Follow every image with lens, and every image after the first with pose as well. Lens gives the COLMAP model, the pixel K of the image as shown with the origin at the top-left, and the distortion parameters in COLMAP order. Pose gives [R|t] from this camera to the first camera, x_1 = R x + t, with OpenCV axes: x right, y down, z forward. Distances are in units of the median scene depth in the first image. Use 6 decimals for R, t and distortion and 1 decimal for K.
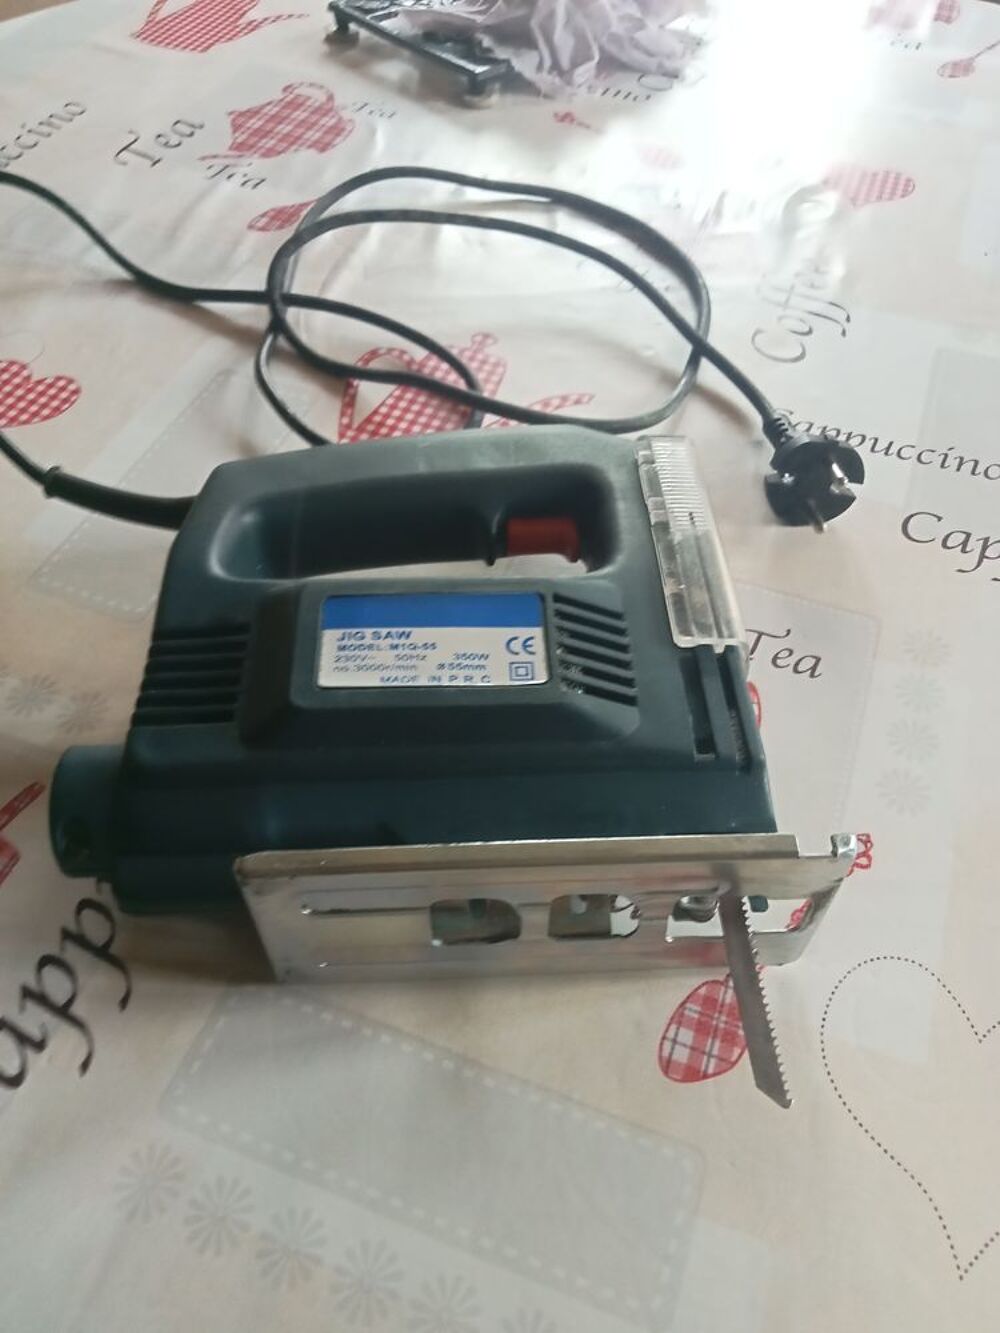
lens RADIAL K [[1039.9, 0, 500.0], [0, 1039.9, 666.5], [0, 0, 1]] dist [0.075501, -0.157065]
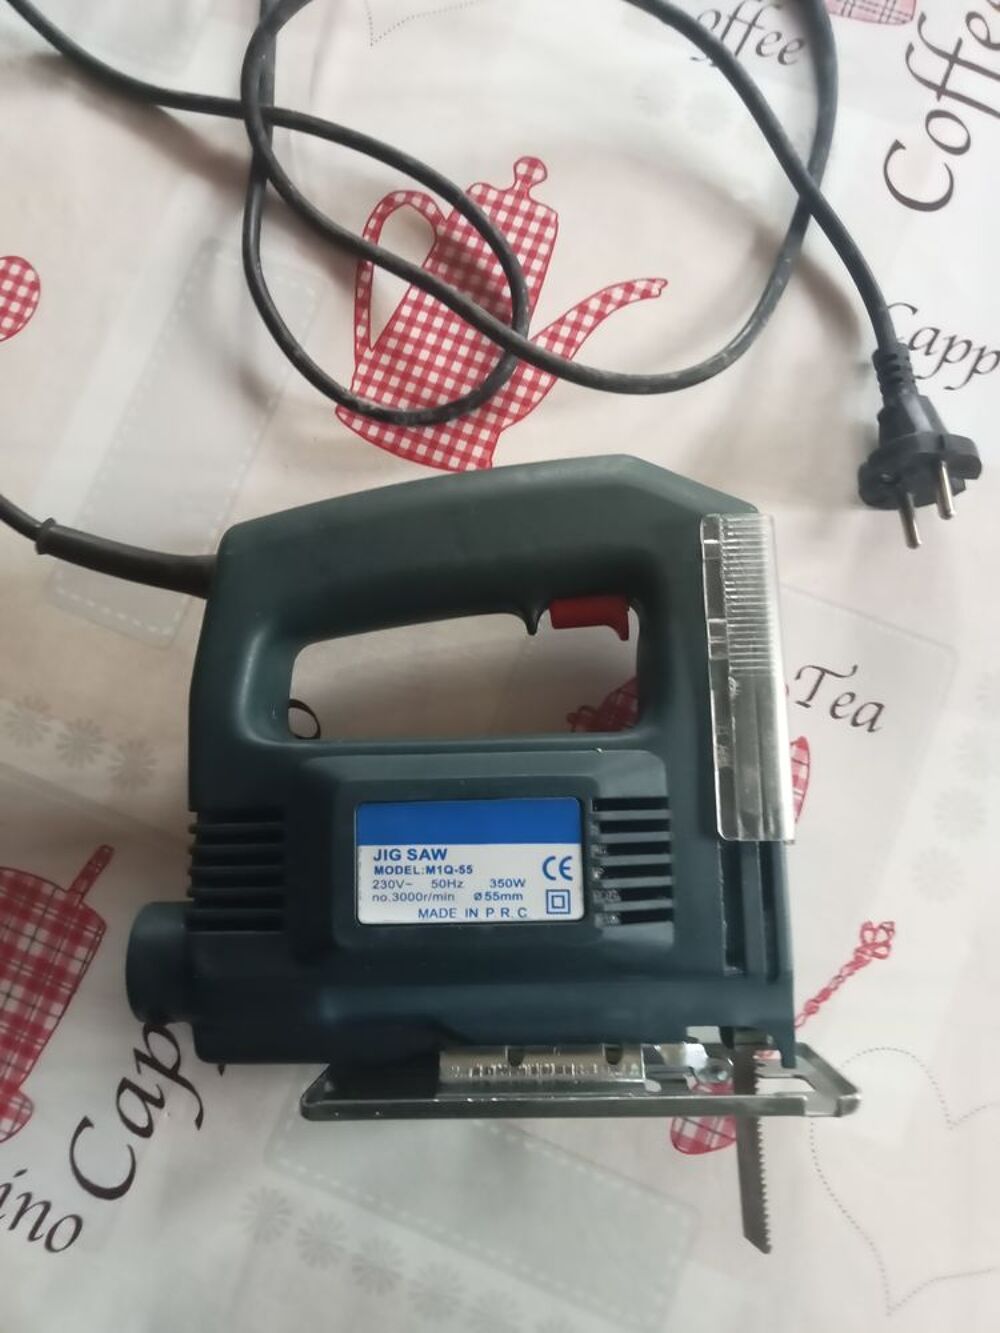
lens RADIAL K [[1039.9, 0, 500.0], [0, 1039.9, 666.5], [0, 0, 1]] dist [0.075501, -0.157065]
pose [[0.998272, 0.011808, -0.057558, 0.019716], [0.020617, 0.846918, 0.531324, -0.703732], [0.055021, -0.531592, 0.845211, 0.259410]]
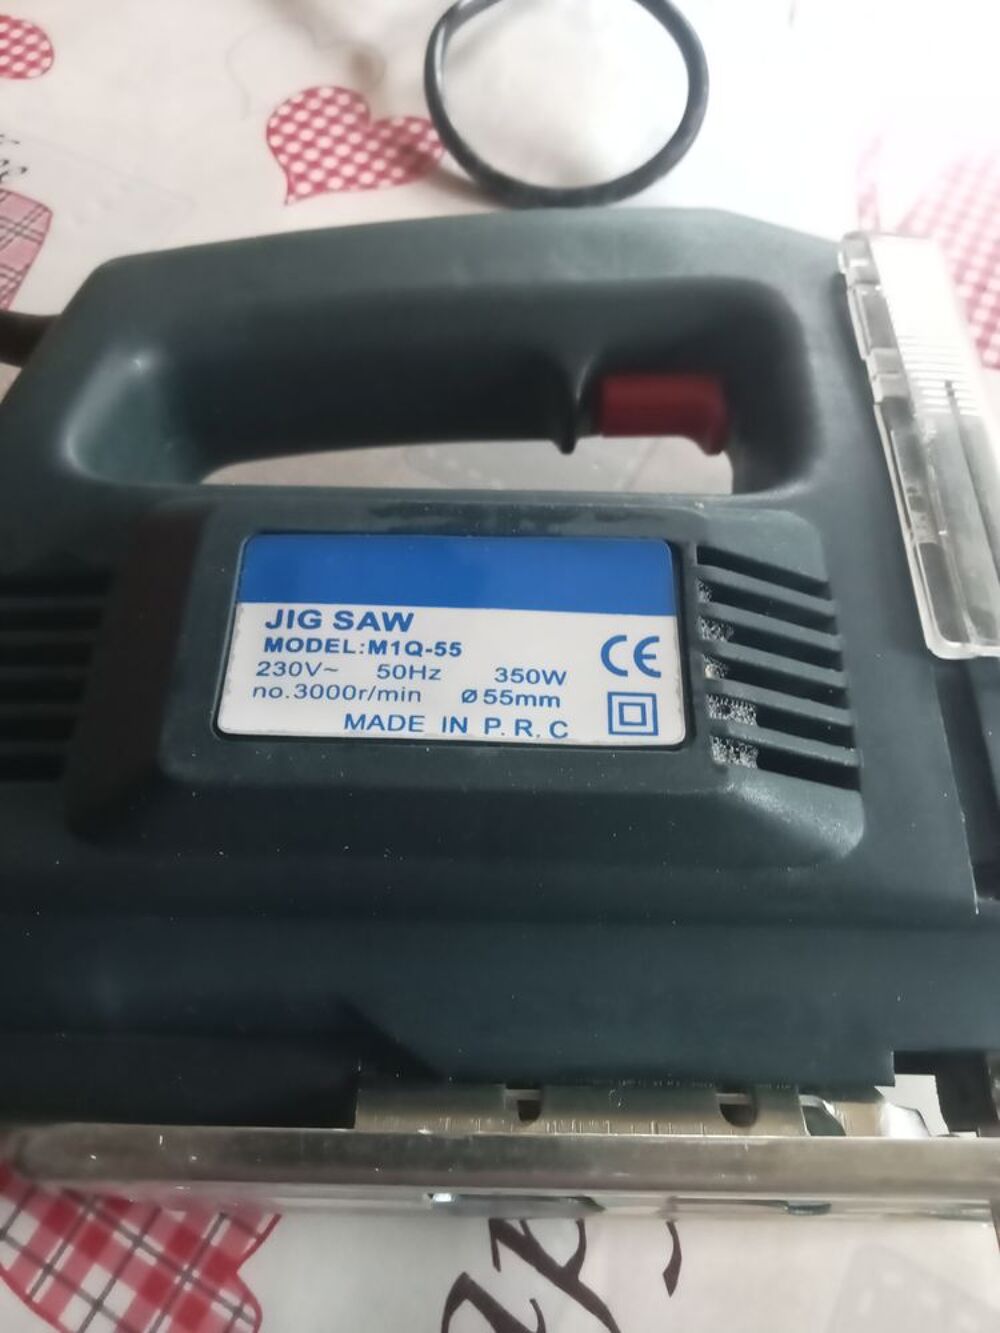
lens RADIAL K [[1039.9, 0, 500.0], [0, 1039.9, 666.5], [0, 0, 1]] dist [0.075501, -0.157065]
pose [[0.998270, 0.049750, -0.031338, -0.026521], [-0.044165, 0.986304, 0.158917, -0.090436], [0.038815, -0.157258, 0.986794, 0.501548]]
